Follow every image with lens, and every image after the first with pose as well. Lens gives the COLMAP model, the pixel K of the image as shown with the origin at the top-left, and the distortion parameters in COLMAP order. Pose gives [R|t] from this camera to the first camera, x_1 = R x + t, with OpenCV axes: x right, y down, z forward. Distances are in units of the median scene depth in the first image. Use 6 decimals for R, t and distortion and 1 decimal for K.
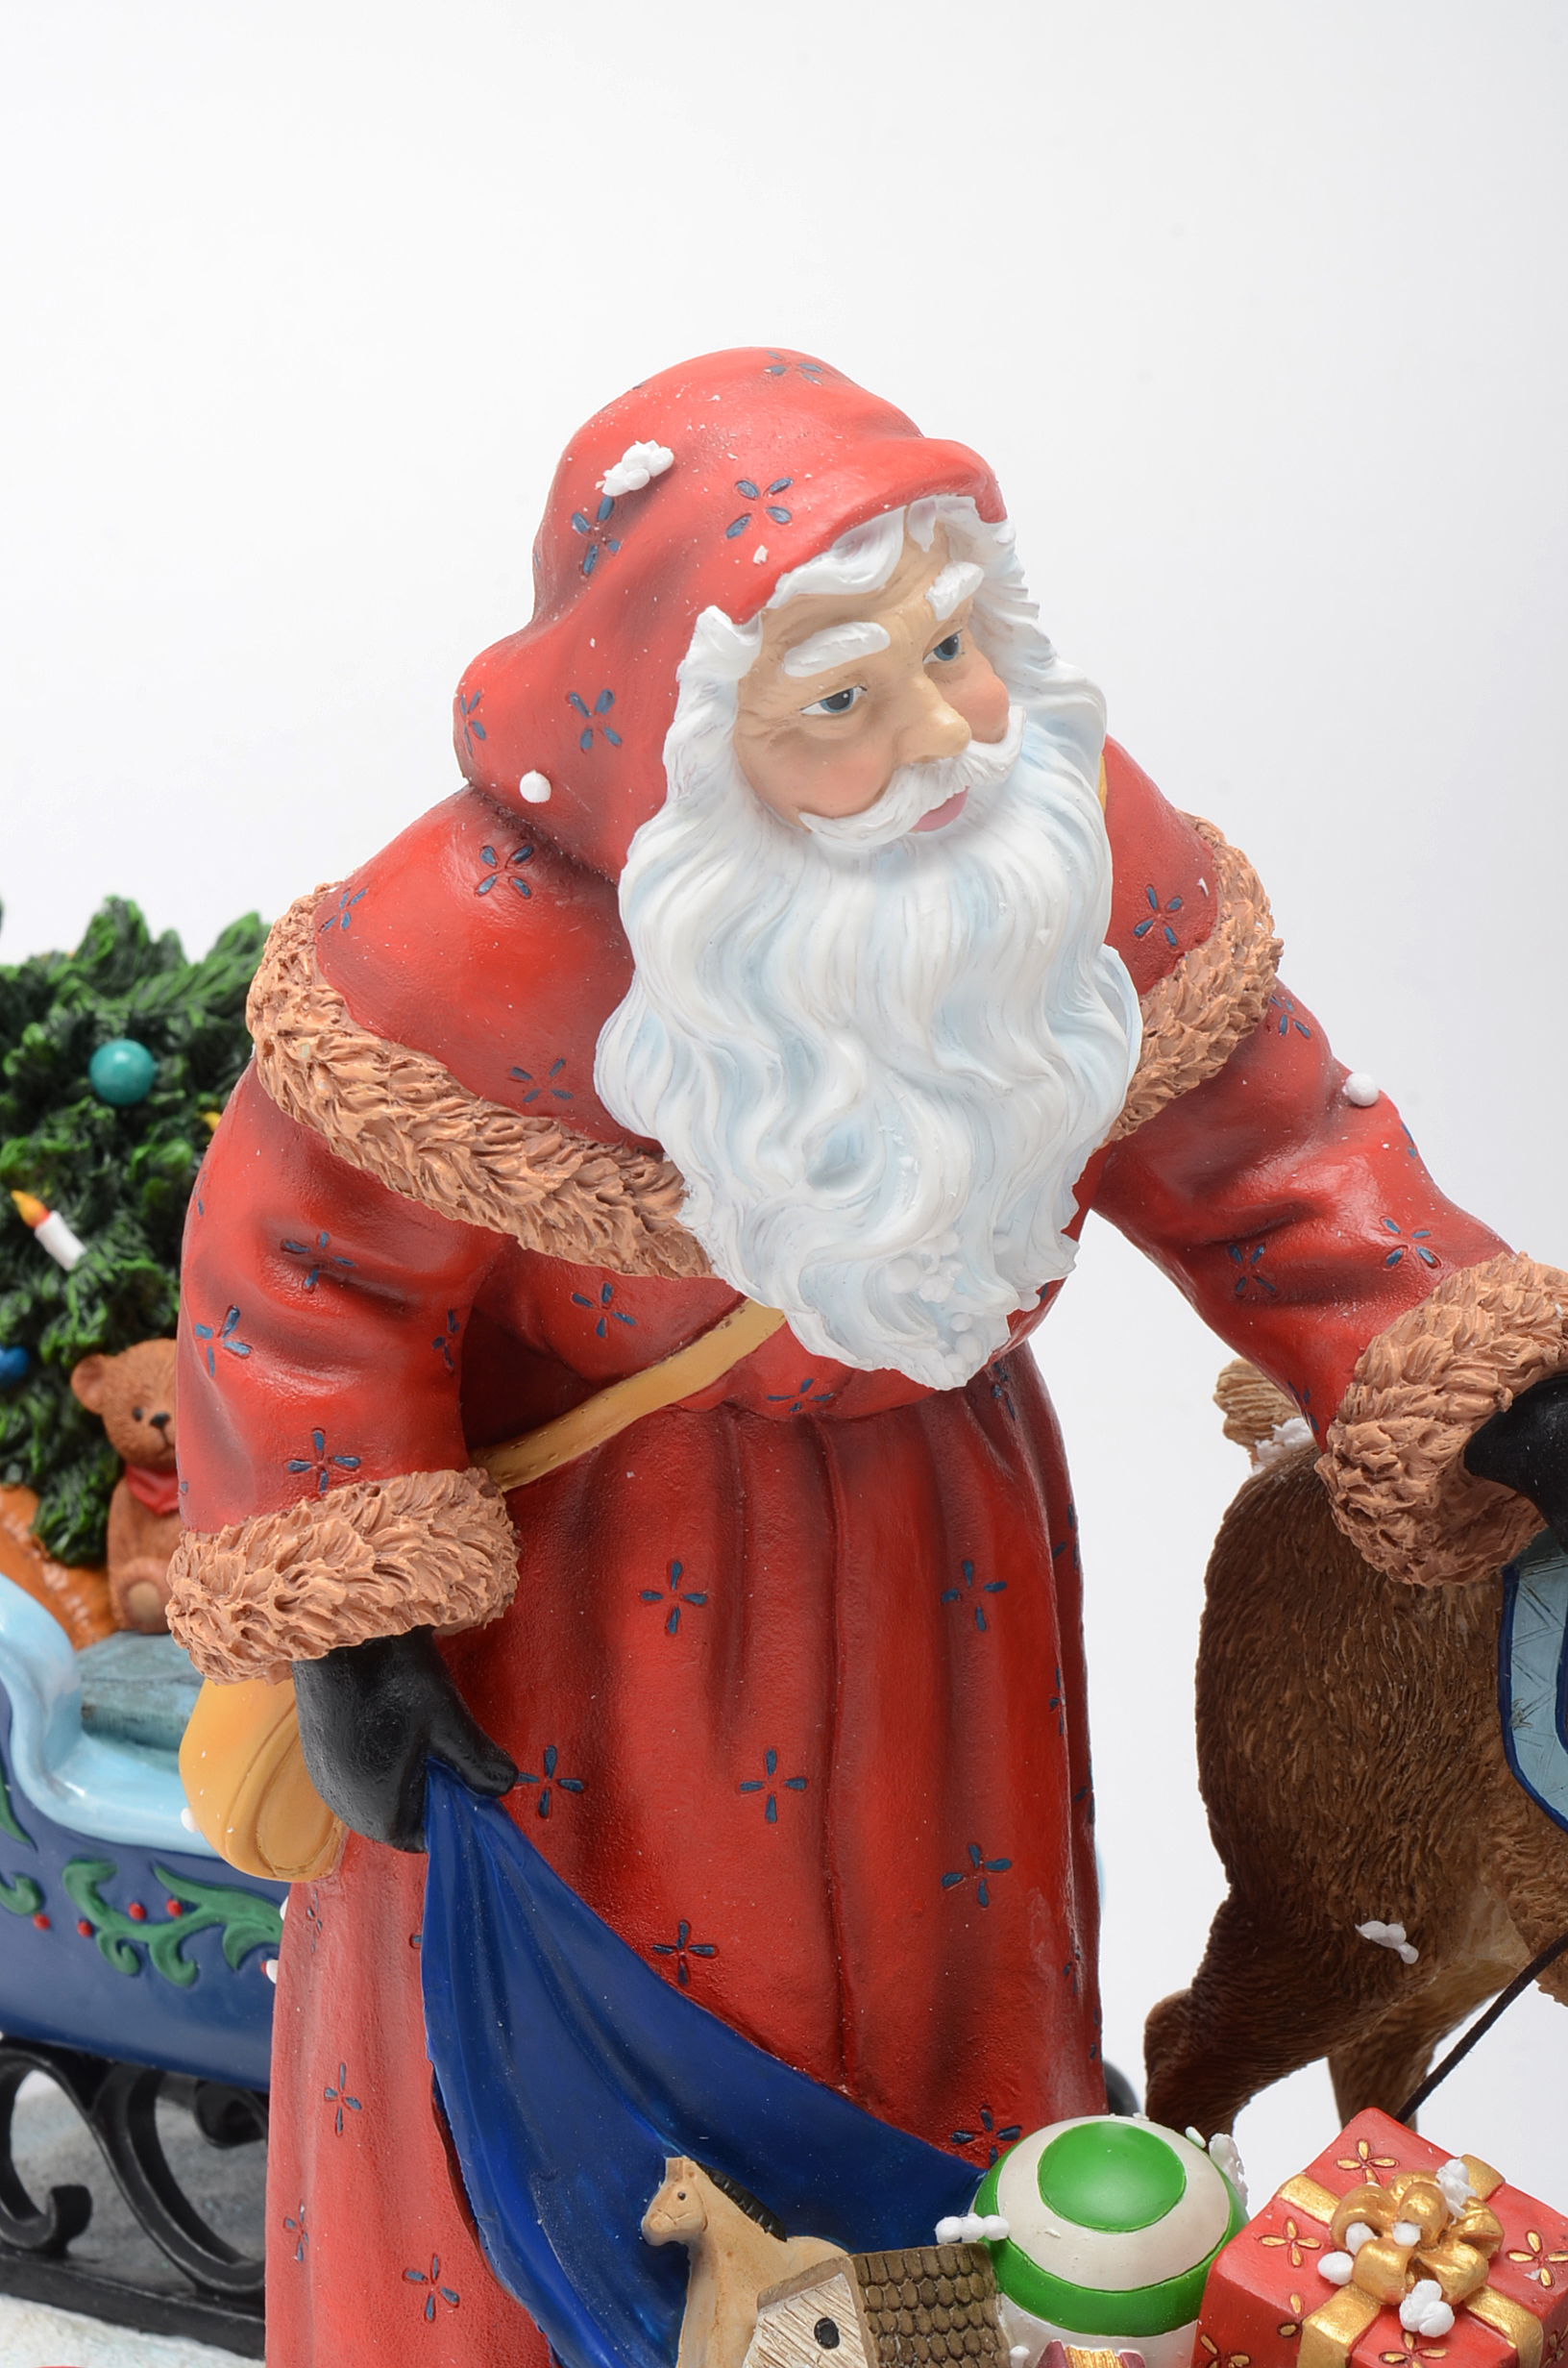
lens RADIAL K [[5395.4, 0, 792.3], [0, 5395.4, 1187.9], [0, 0, 1]] dist [-0.038128, 0.000000]
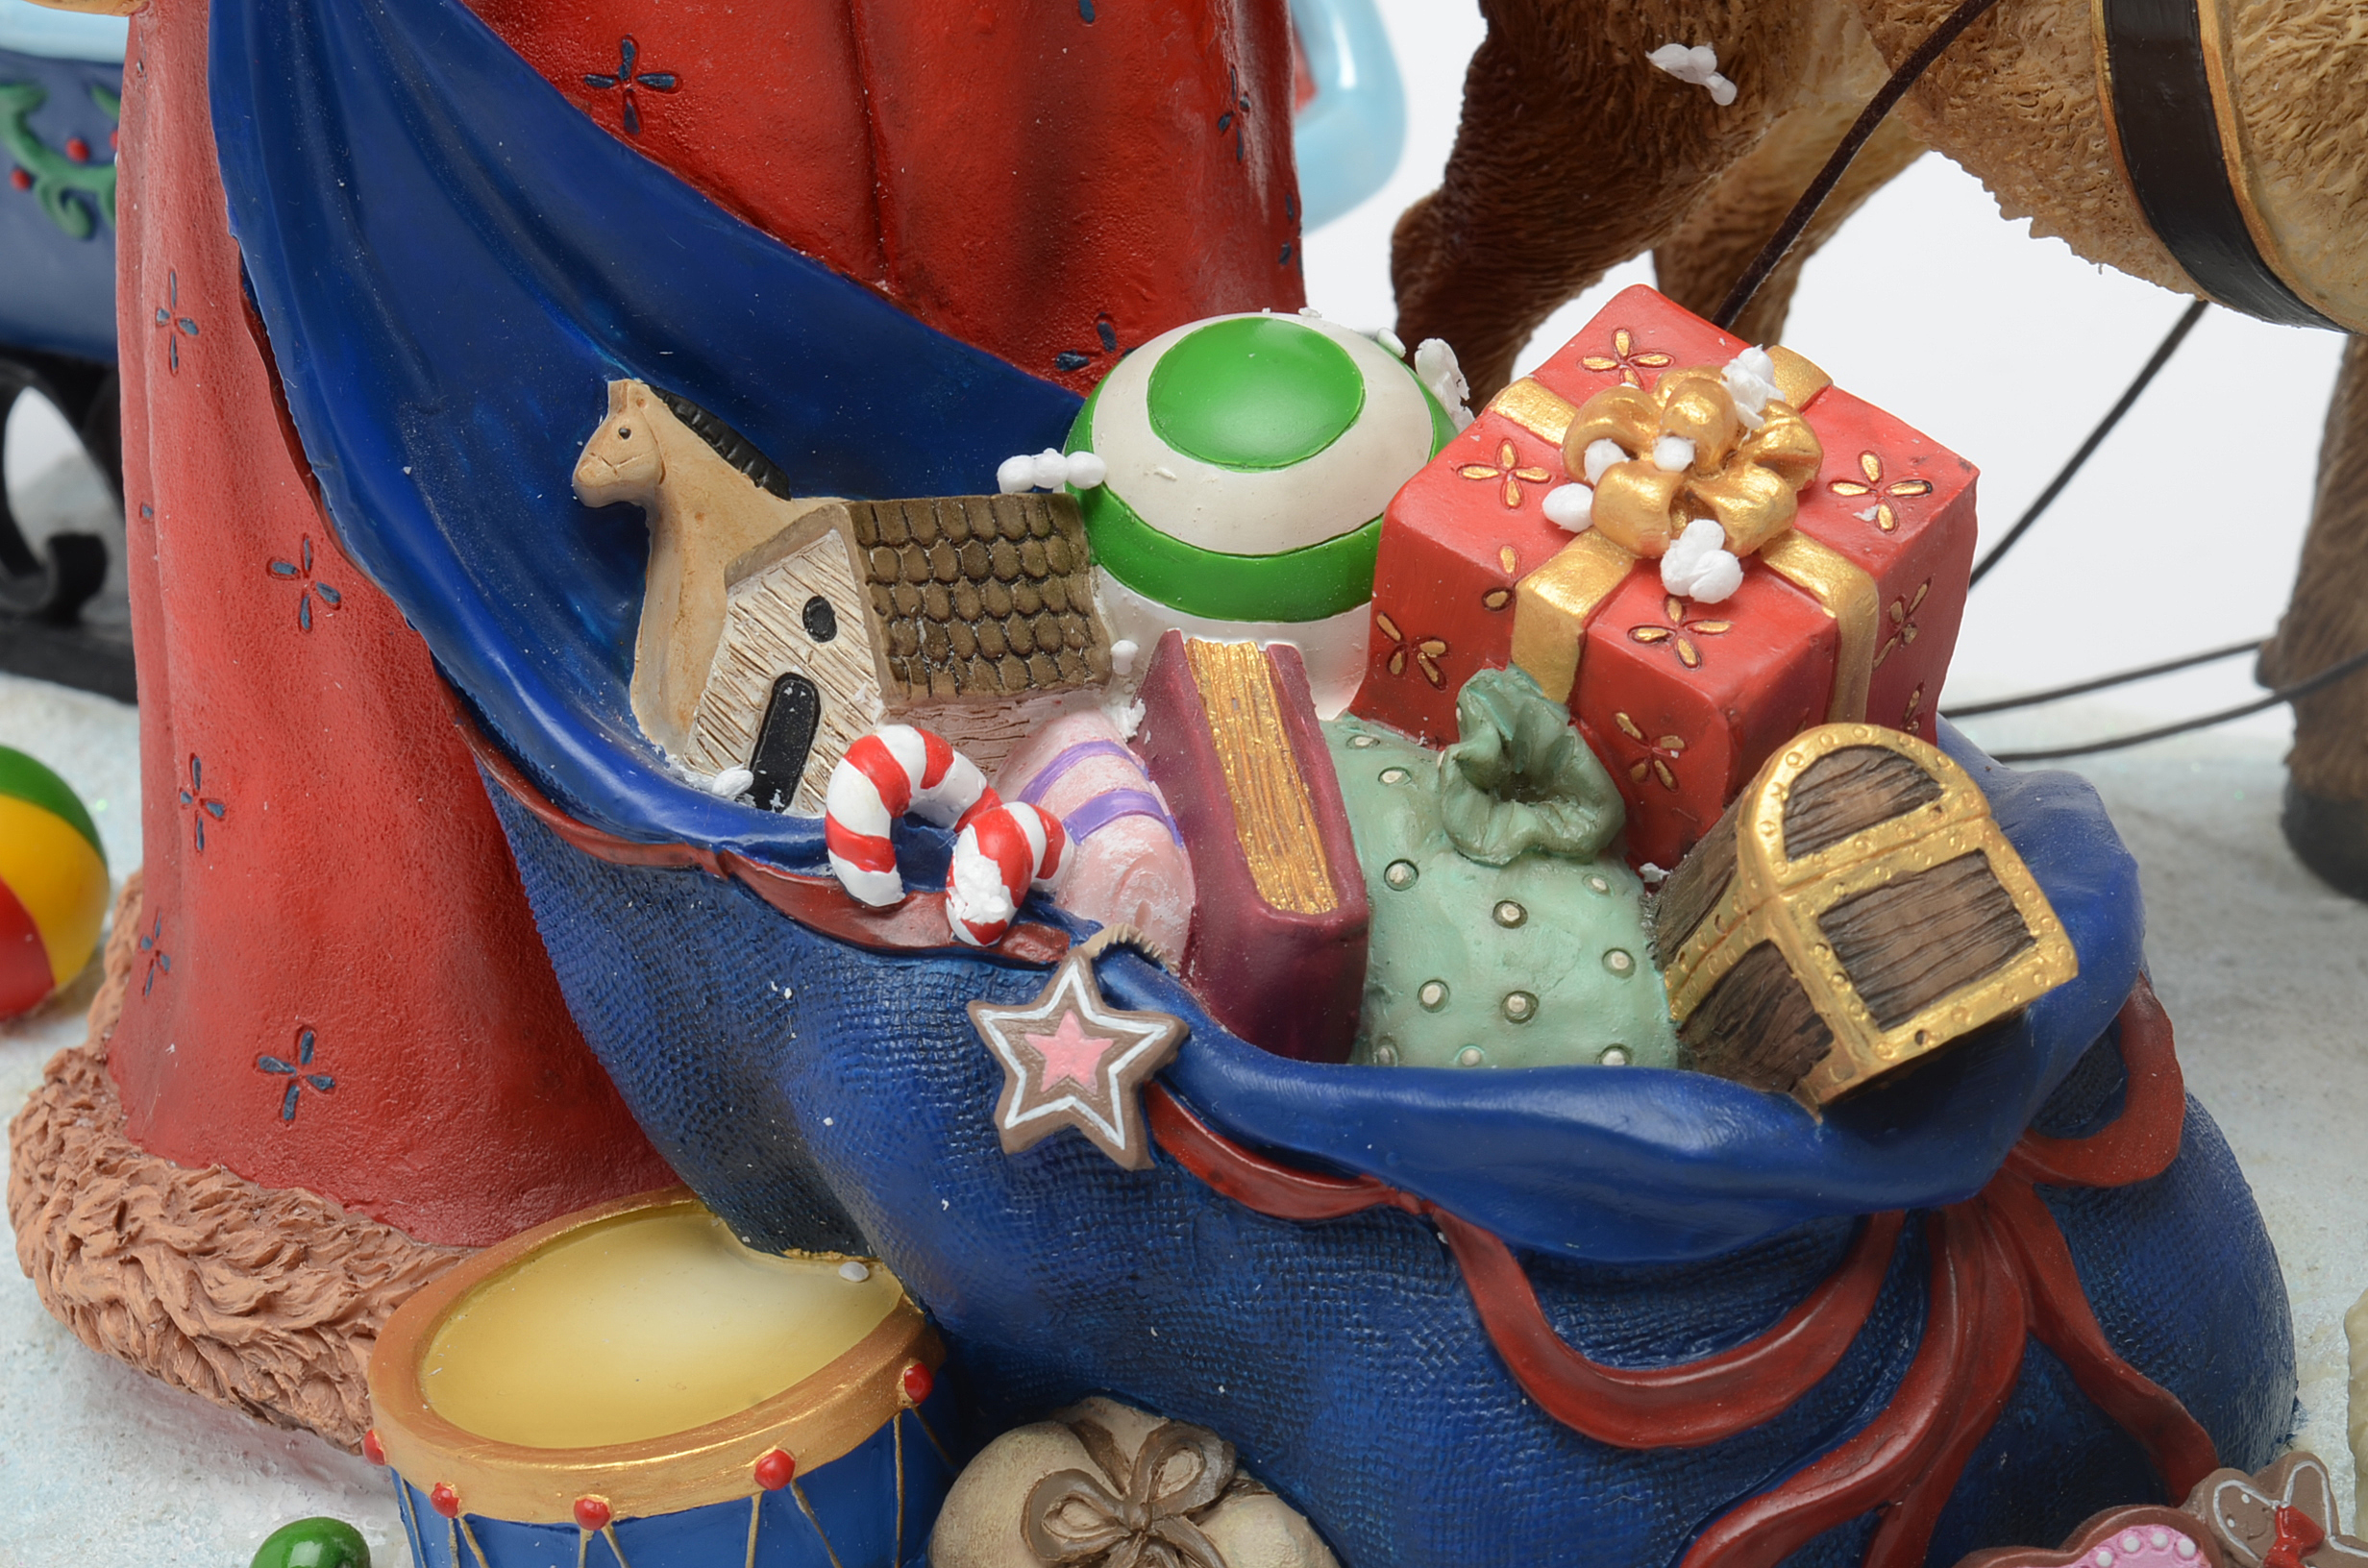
lens RADIAL K [[5395.4, 0, 1178.0], [0, 5395.4, 783.6], [0, 0, 1]] dist [-0.038128, 0.000000]
pose [[0.998857, -0.017456, -0.044491, 0.076903], [0.025862, 0.980258, 0.196023, 0.095626], [0.040191, -0.196949, 0.979590, 0.314874]]
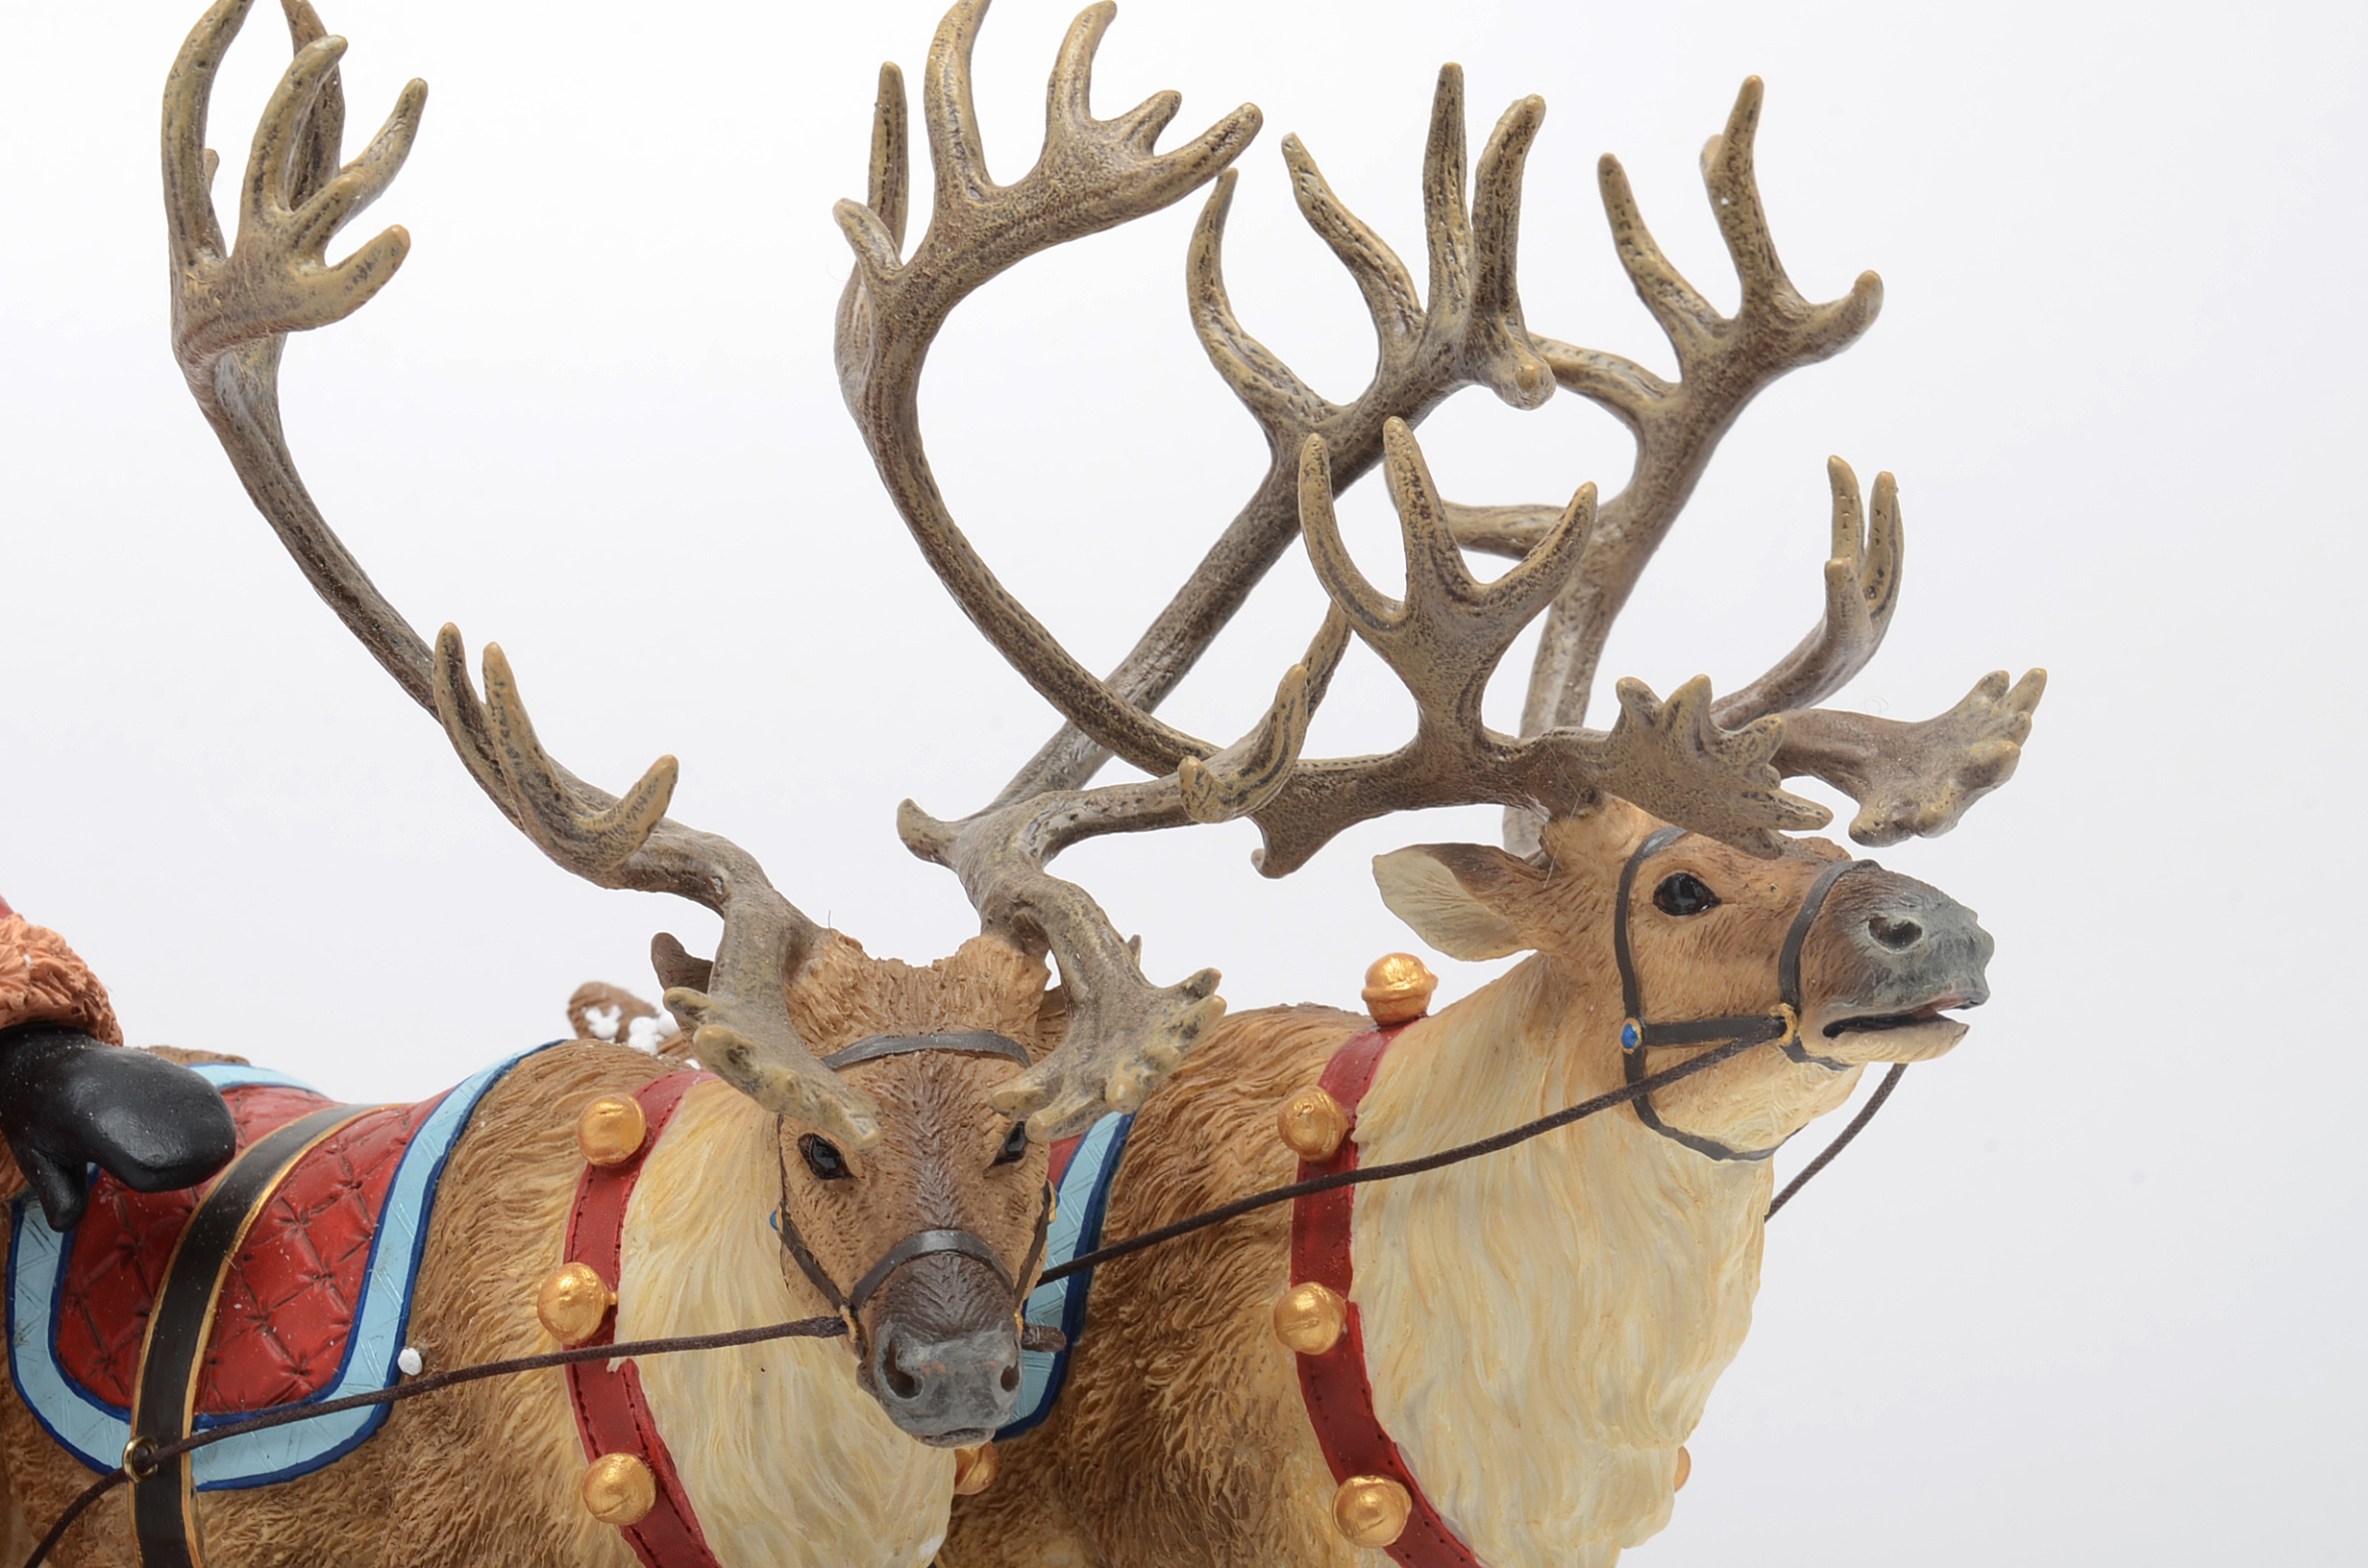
lens RADIAL K [[5395.4, 0, 1185.3], [0, 5395.4, 783.5], [0, 0, 1]] dist [-0.038128, 0.000000]
pose [[0.991846, 0.009218, 0.127109, 0.231755], [-0.000976, 0.997901, -0.064756, 0.056584], [-0.127439, 0.064104, 0.989773, -0.132412]]
